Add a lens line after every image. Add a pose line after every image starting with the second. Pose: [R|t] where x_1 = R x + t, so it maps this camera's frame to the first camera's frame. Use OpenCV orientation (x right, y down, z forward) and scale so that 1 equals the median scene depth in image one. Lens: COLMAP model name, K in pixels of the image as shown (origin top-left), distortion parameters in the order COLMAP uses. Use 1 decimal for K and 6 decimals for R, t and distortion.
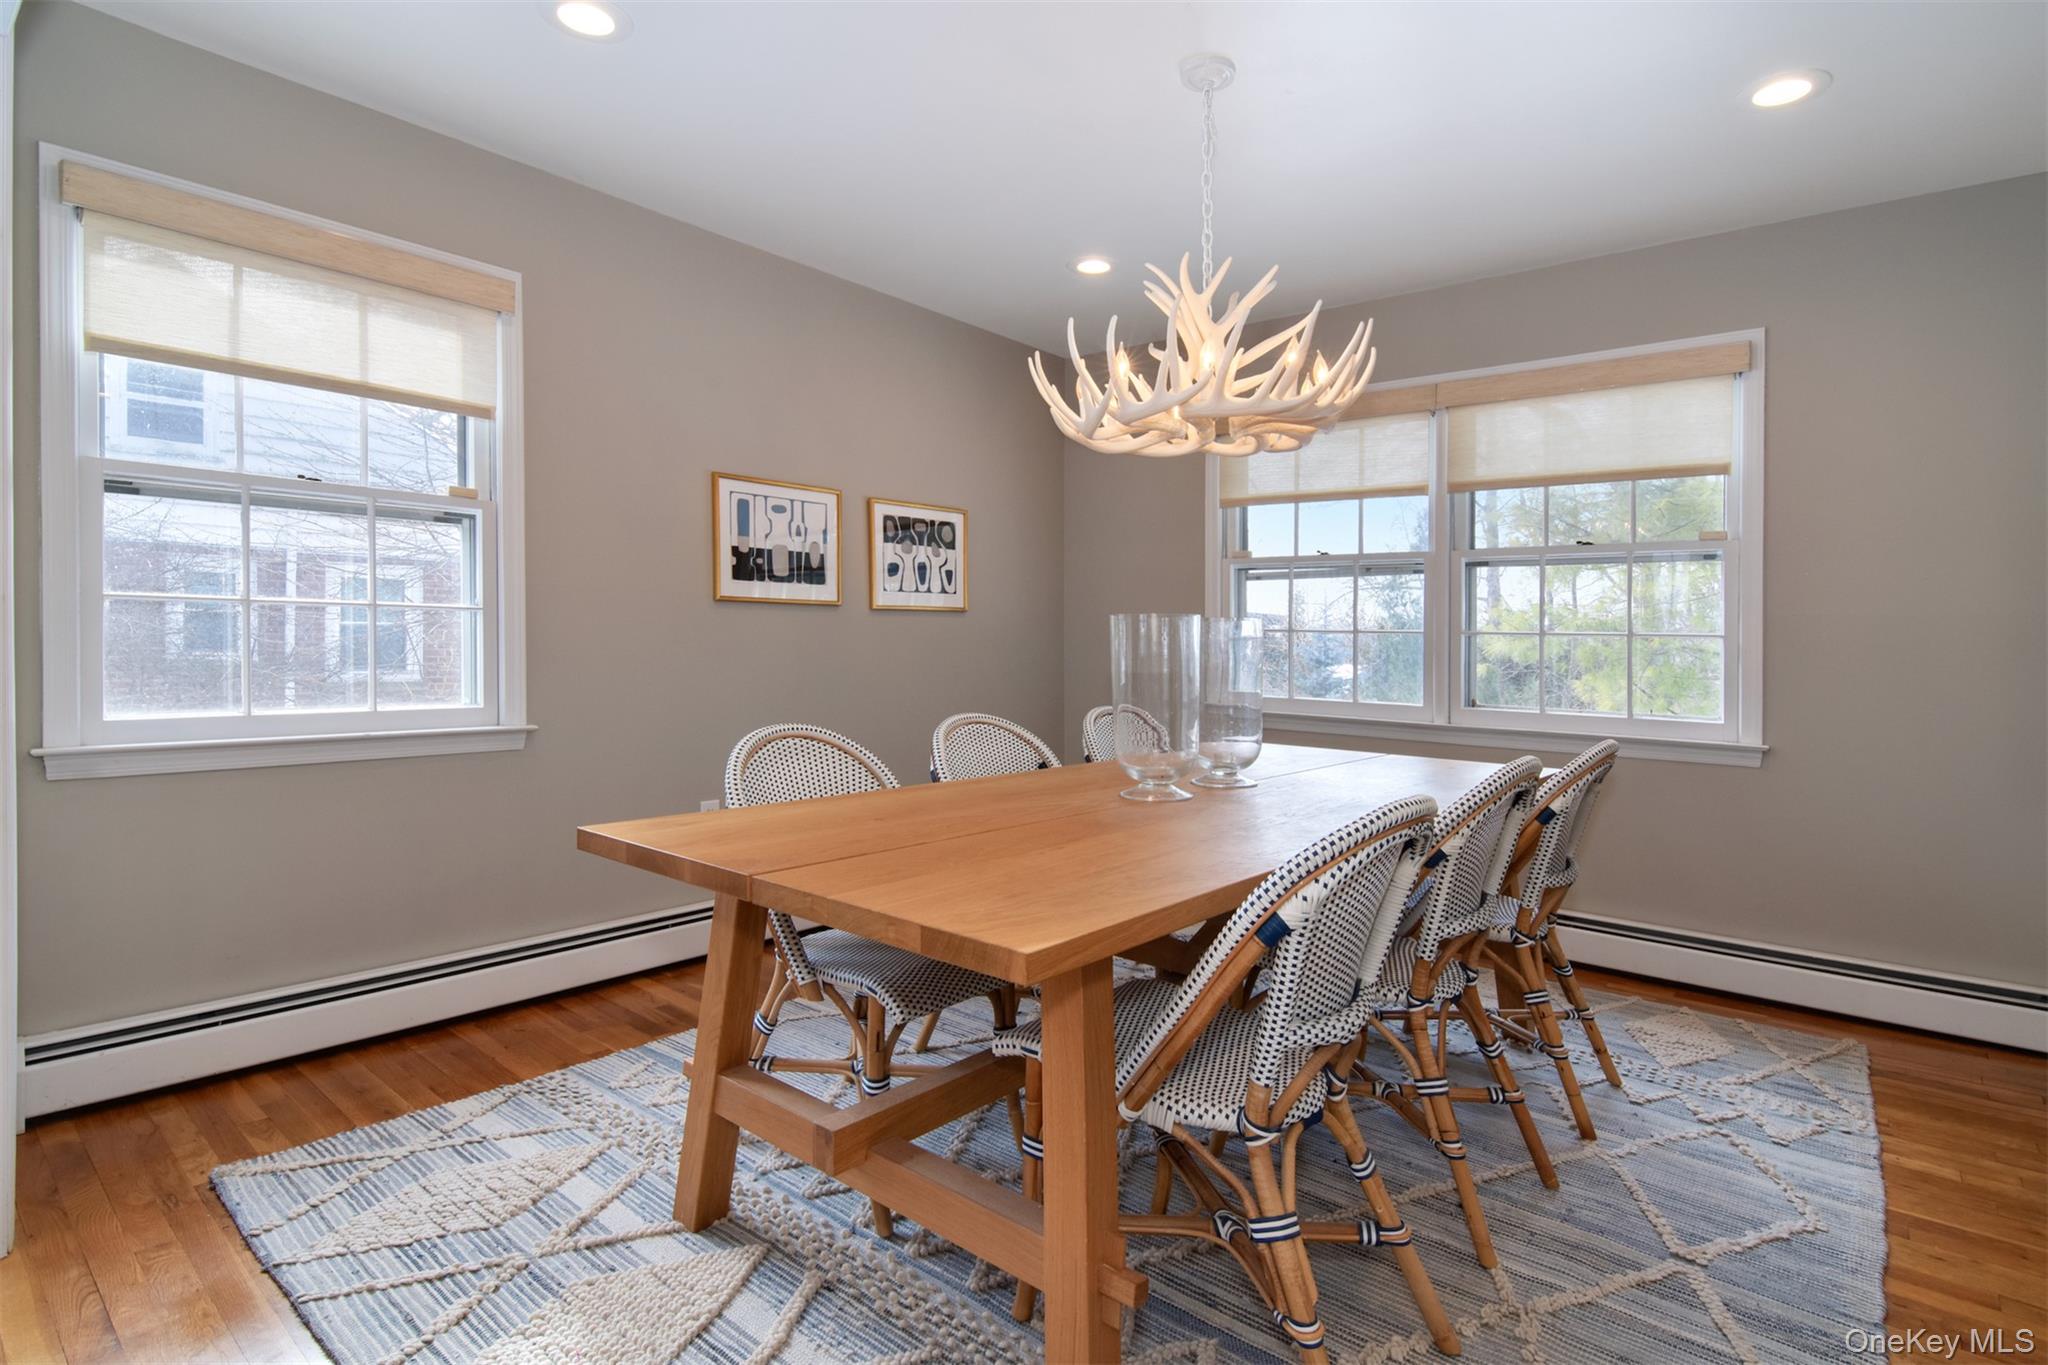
lens RADIAL K [[1021.6, 0, 1024.5], [0, 1021.6, 678.7], [0, 0, 1]] dist [0.001810, -0.000881]
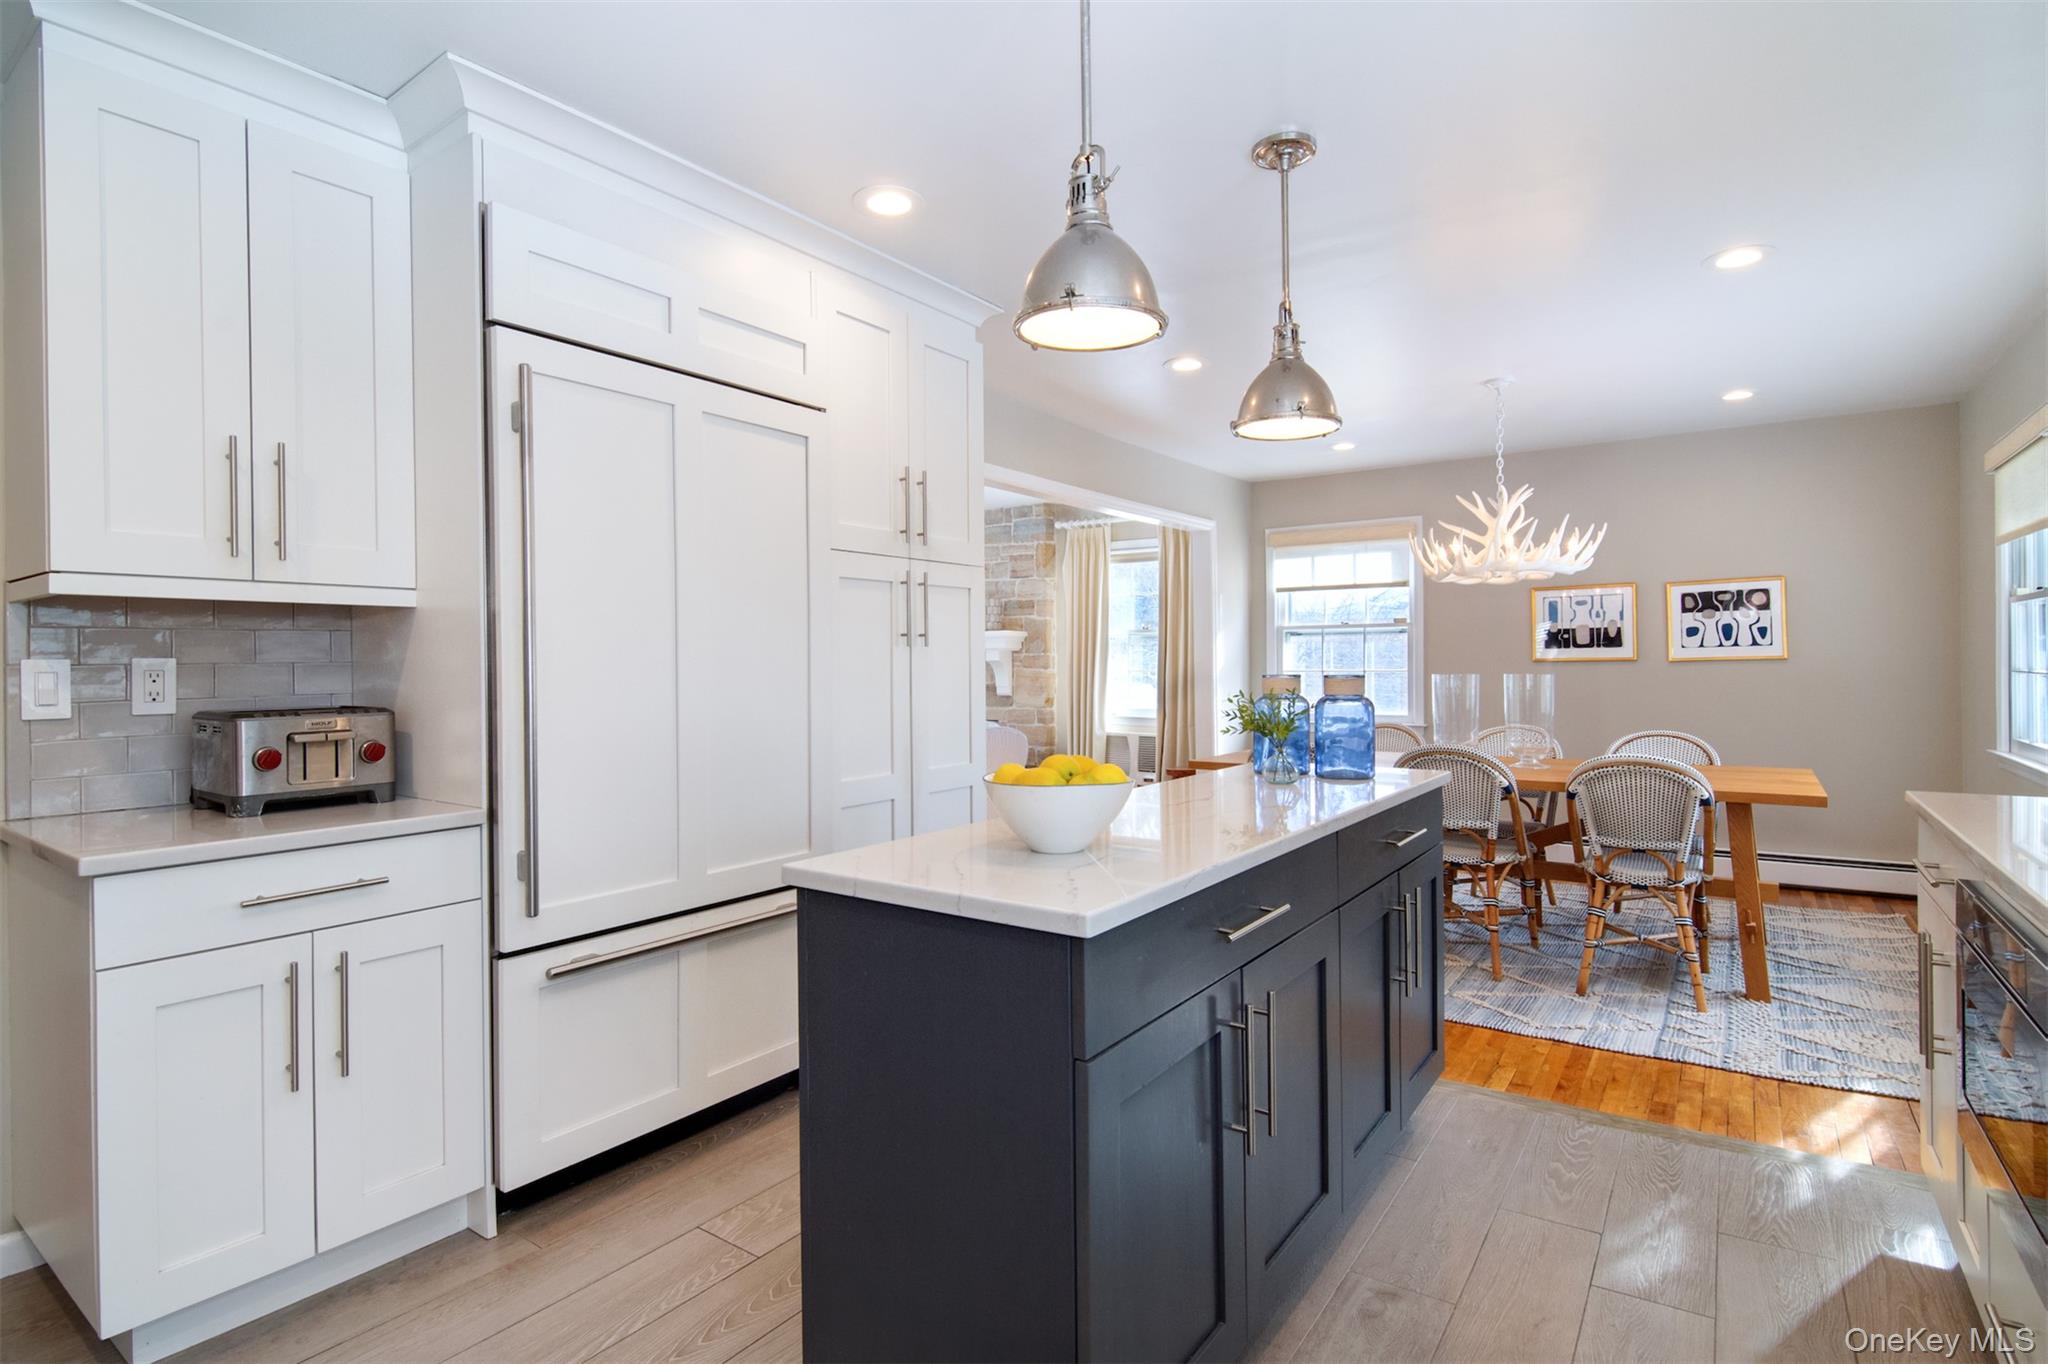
lens RADIAL K [[1021.6, 0, 1021.7], [0, 1021.6, 682.5], [0, 0, 1]] dist [0.001810, -0.000881]
pose [[0.089605, -0.004724, -0.995966, 1.227441], [-0.027882, 0.999585, -0.007250, -0.003430], [0.995587, 0.028419, 0.089436, -0.021194]]
